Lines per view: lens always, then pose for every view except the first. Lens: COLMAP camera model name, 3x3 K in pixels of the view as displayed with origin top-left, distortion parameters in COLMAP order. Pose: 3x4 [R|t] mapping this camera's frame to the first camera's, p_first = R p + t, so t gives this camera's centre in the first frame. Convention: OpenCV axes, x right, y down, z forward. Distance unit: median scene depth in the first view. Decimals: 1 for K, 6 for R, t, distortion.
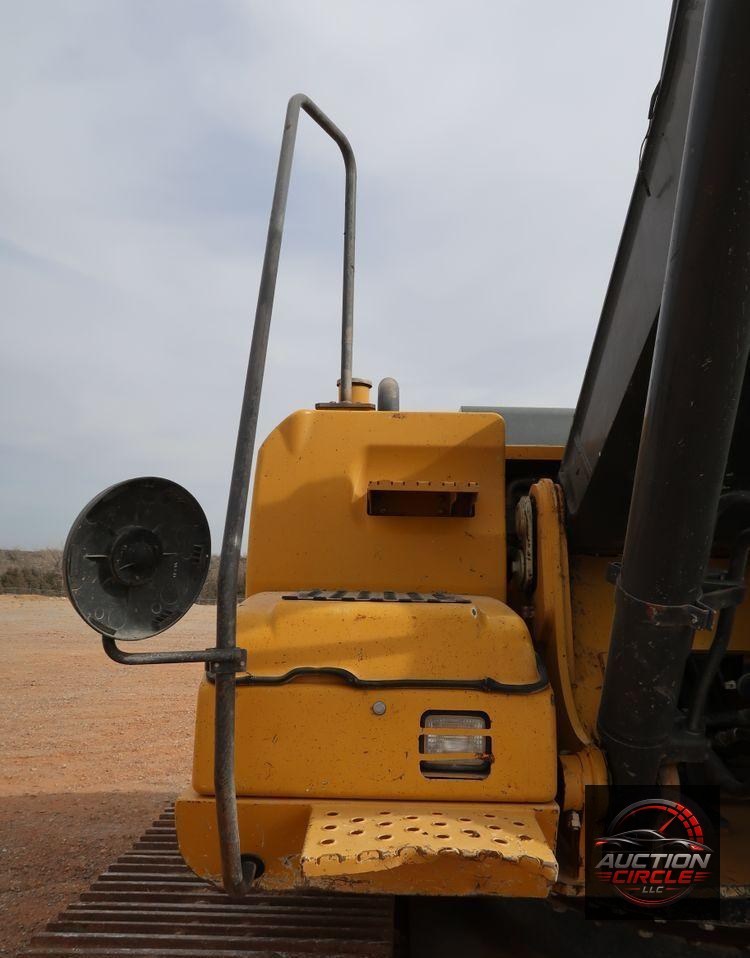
lens RADIAL K [[778.0, 0, 379.3], [0, 778.0, 494.7], [0, 0, 1]] dist [-0.029883, 0.005696]
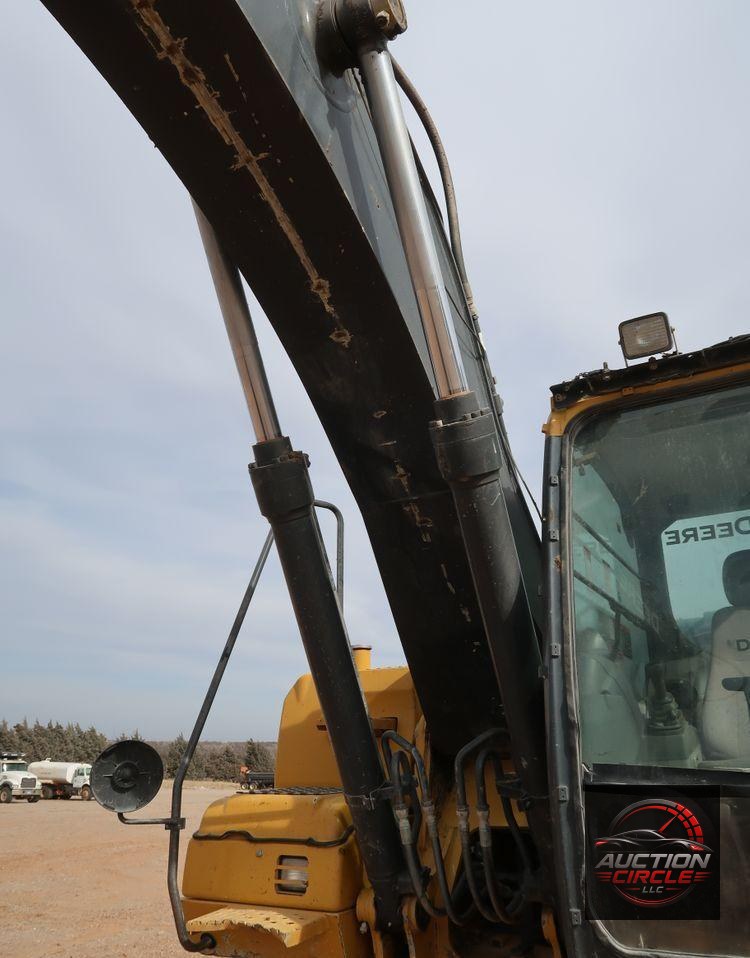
lens RADIAL K [[778.0, 0, 379.3], [0, 778.0, 494.7], [0, 0, 1]] dist [-0.029883, 0.005696]
pose [[0.874395, -0.186353, -0.448003, 1.264518], [0.078267, 0.965385, -0.248808, -0.078698], [0.478862, 0.182492, 0.858713, -0.643227]]
